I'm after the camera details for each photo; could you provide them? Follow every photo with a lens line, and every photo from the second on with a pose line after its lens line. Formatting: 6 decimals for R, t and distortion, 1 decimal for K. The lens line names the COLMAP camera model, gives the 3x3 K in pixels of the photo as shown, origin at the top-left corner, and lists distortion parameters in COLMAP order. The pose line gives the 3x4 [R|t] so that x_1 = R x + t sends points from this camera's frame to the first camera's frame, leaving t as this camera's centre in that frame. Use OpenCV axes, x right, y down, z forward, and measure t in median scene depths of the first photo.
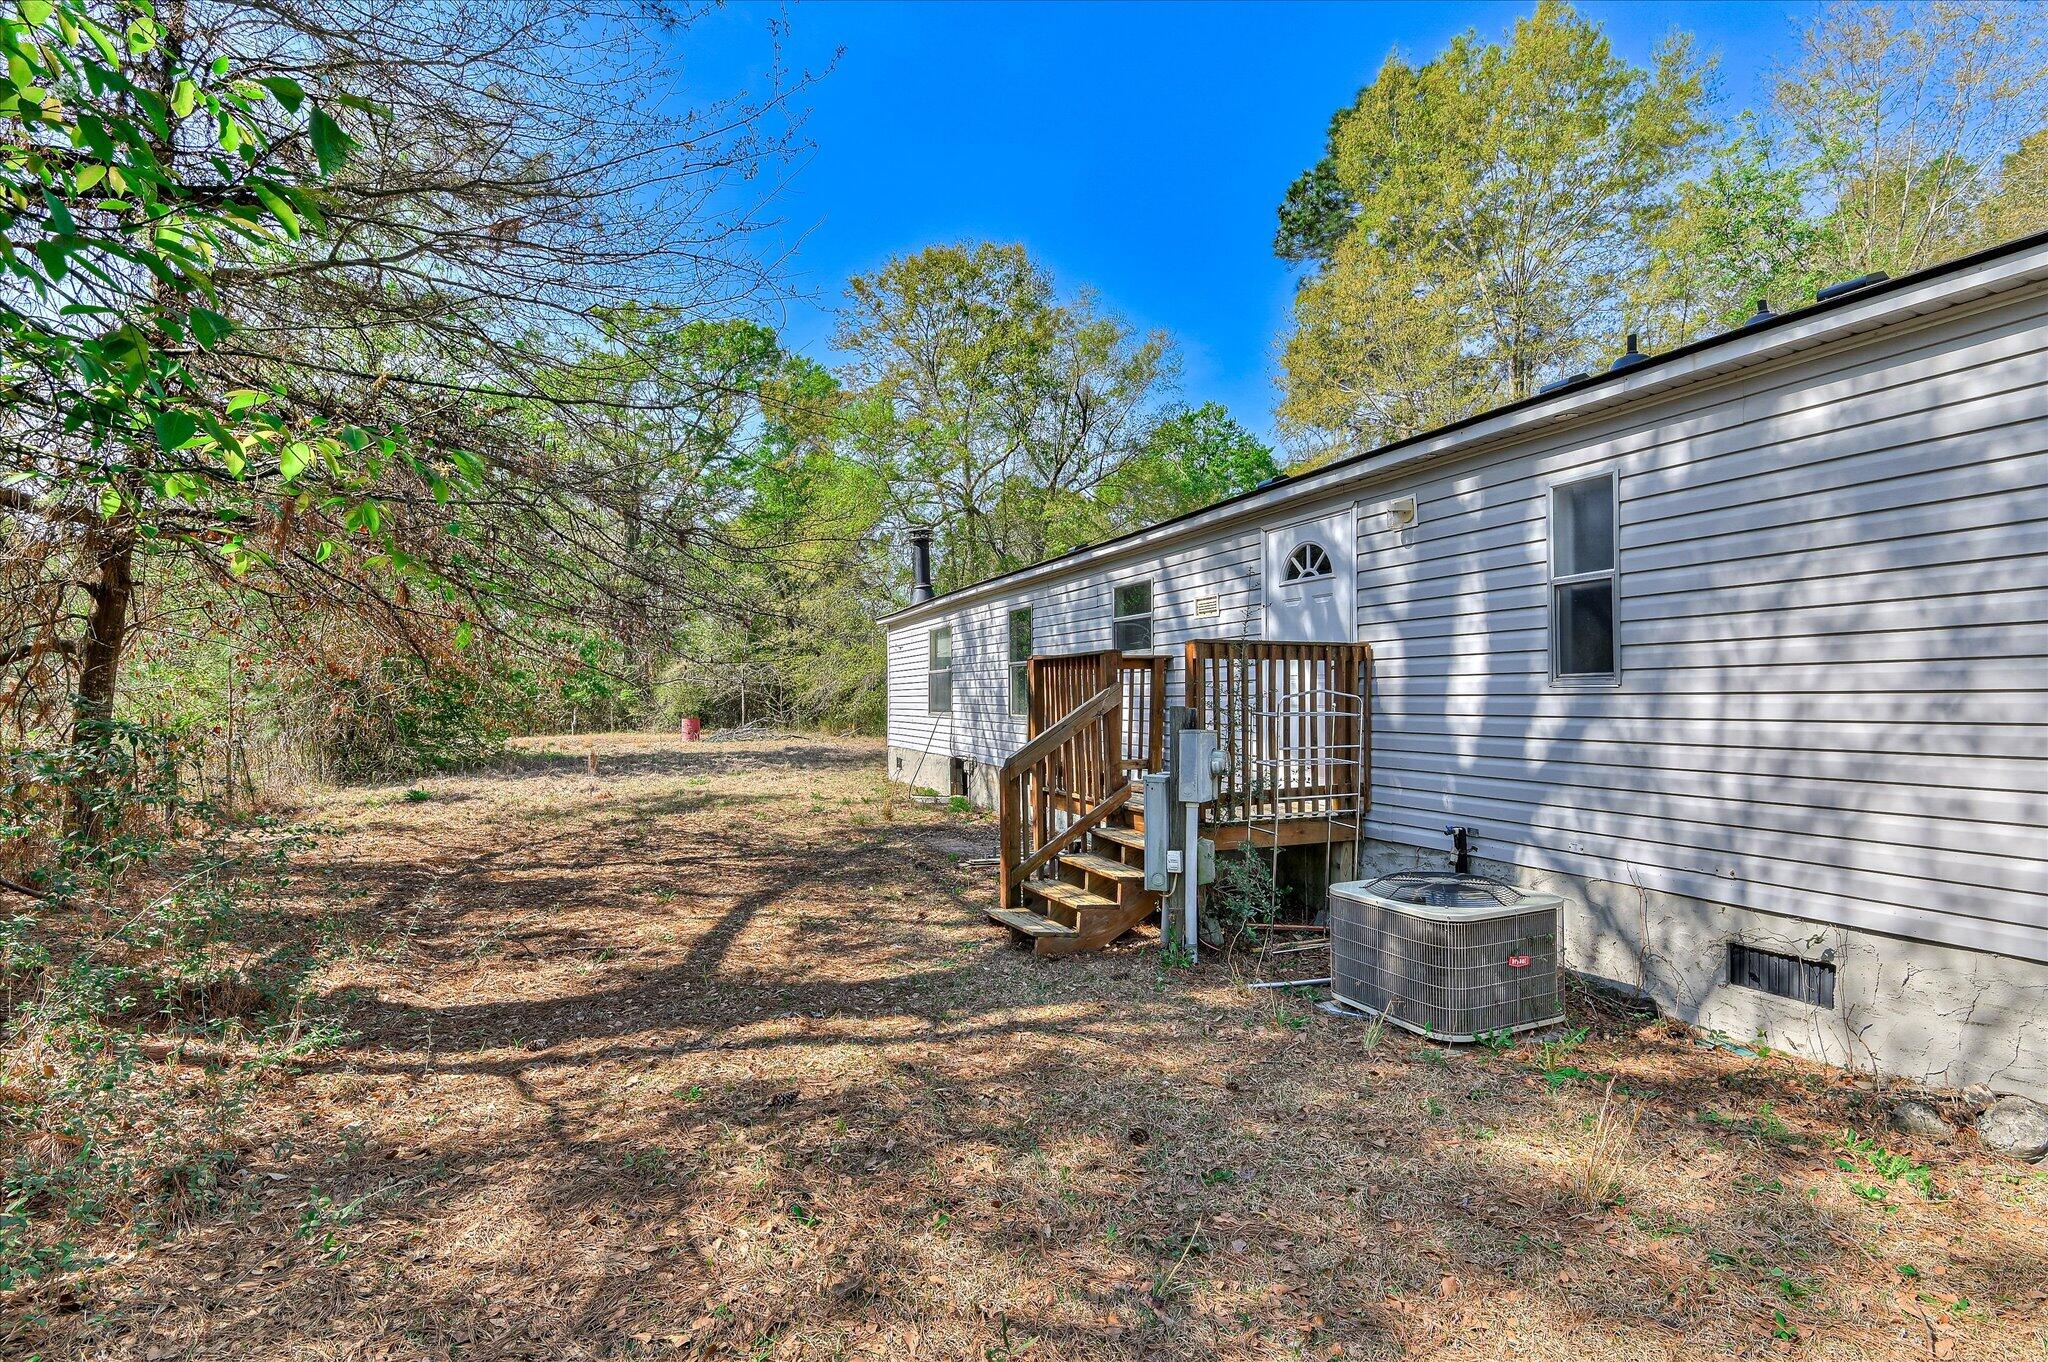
lens RADIAL K [[935.3, 0, 1023.7], [0, 935.3, 676.2], [0, 0, 1]] dist [0.020139, -0.025857]
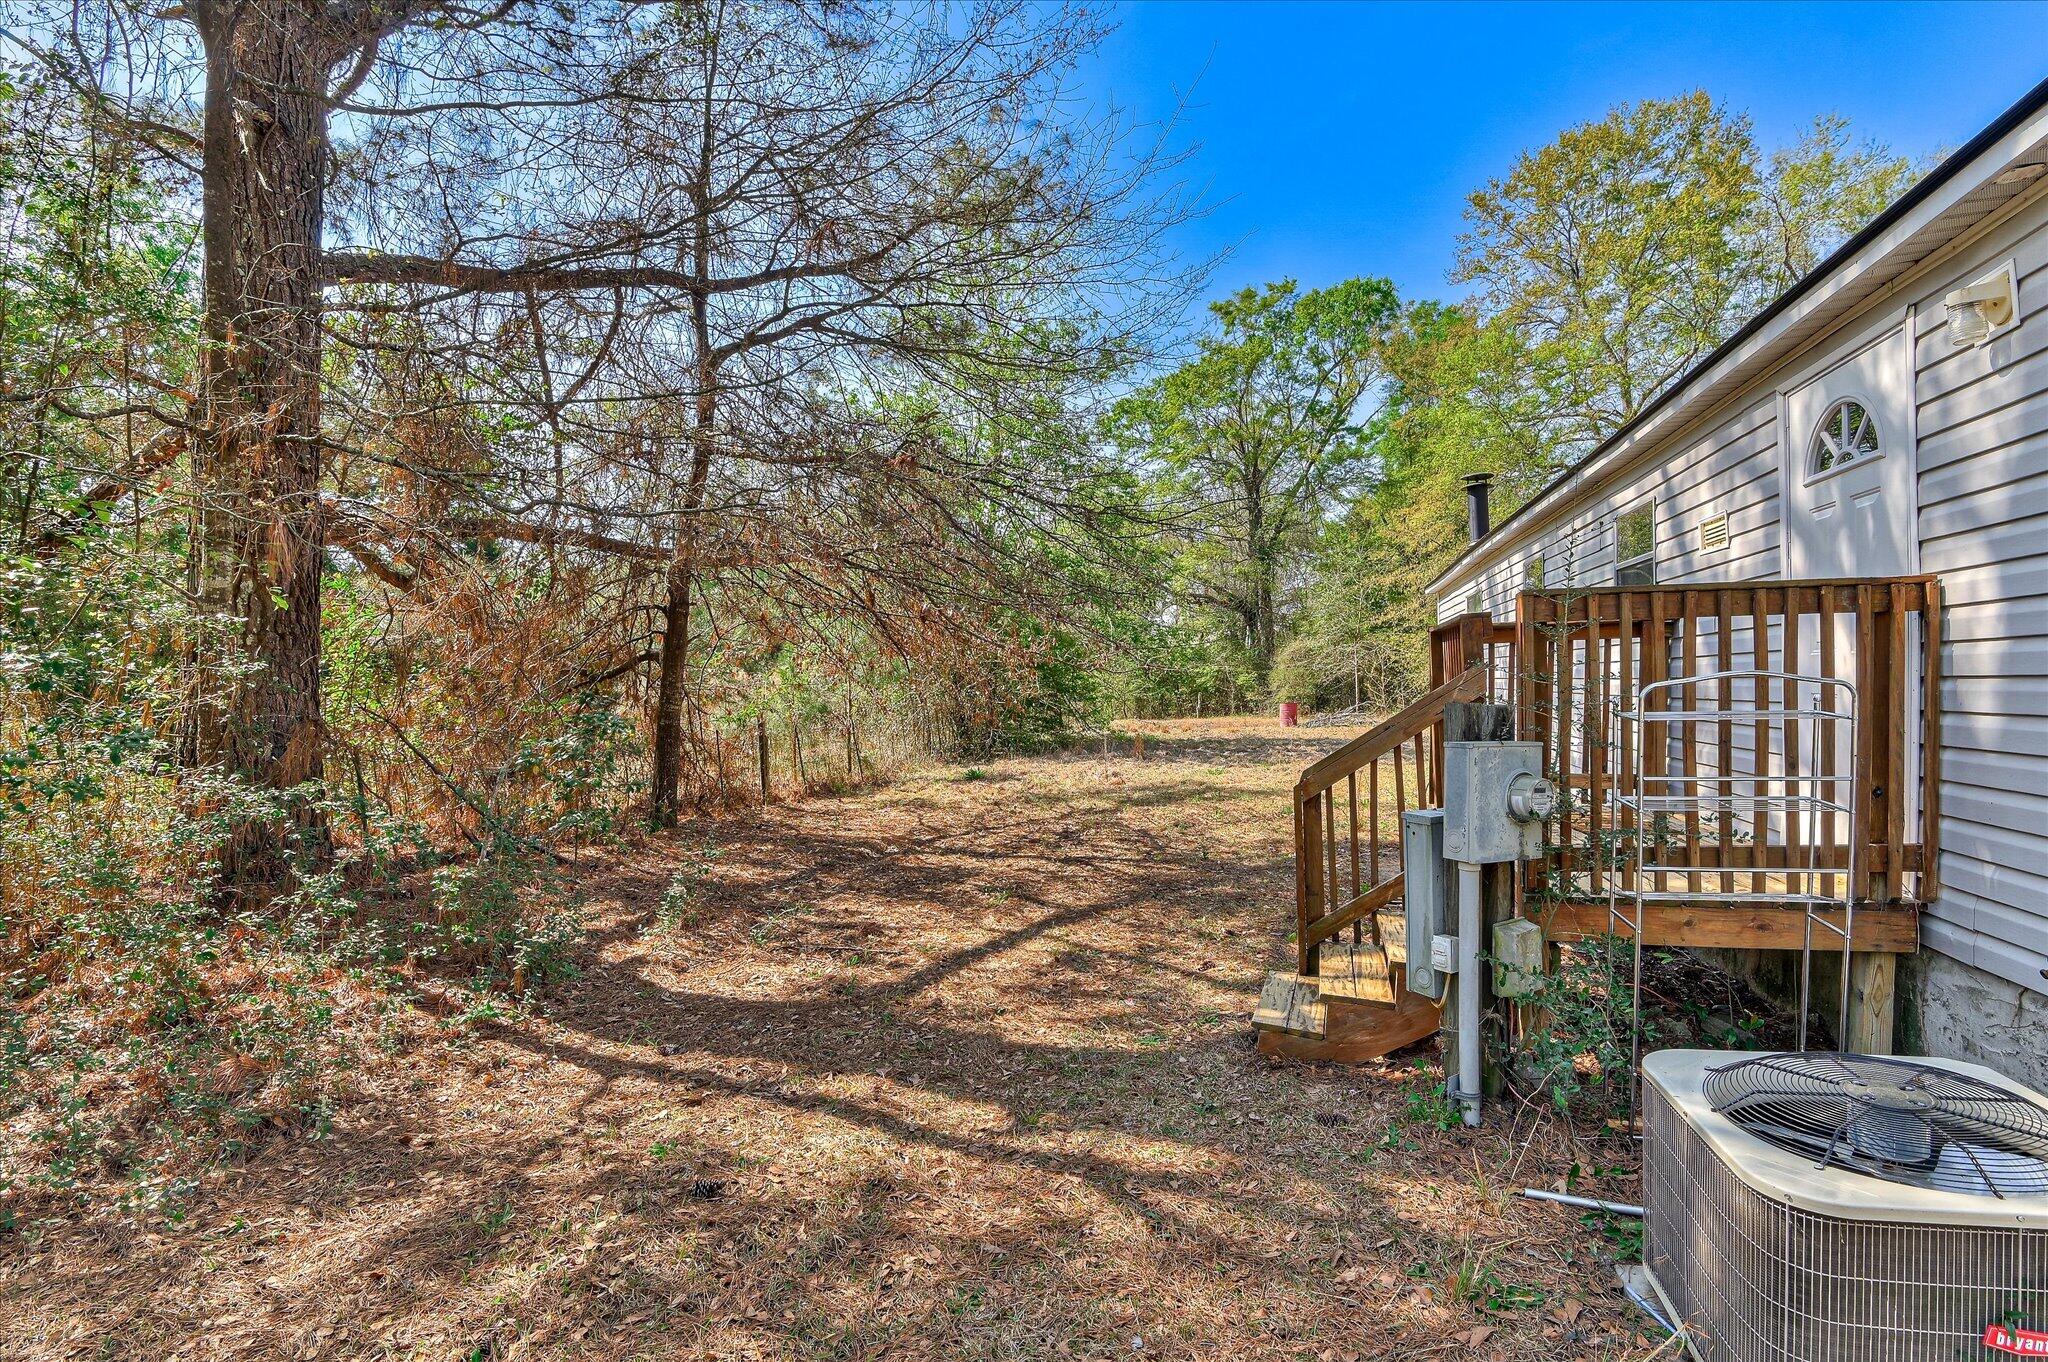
lens RADIAL K [[968.8, 0, 1047.4], [0, 968.8, 686.3], [0, 0, 1]] dist [0.021533, -0.035677]
pose [[0.807046, -0.012901, -0.590347, 0.289804], [0.030594, 0.999332, 0.019985, 0.000148], [0.589695, -0.034190, 0.806902, 0.291176]]
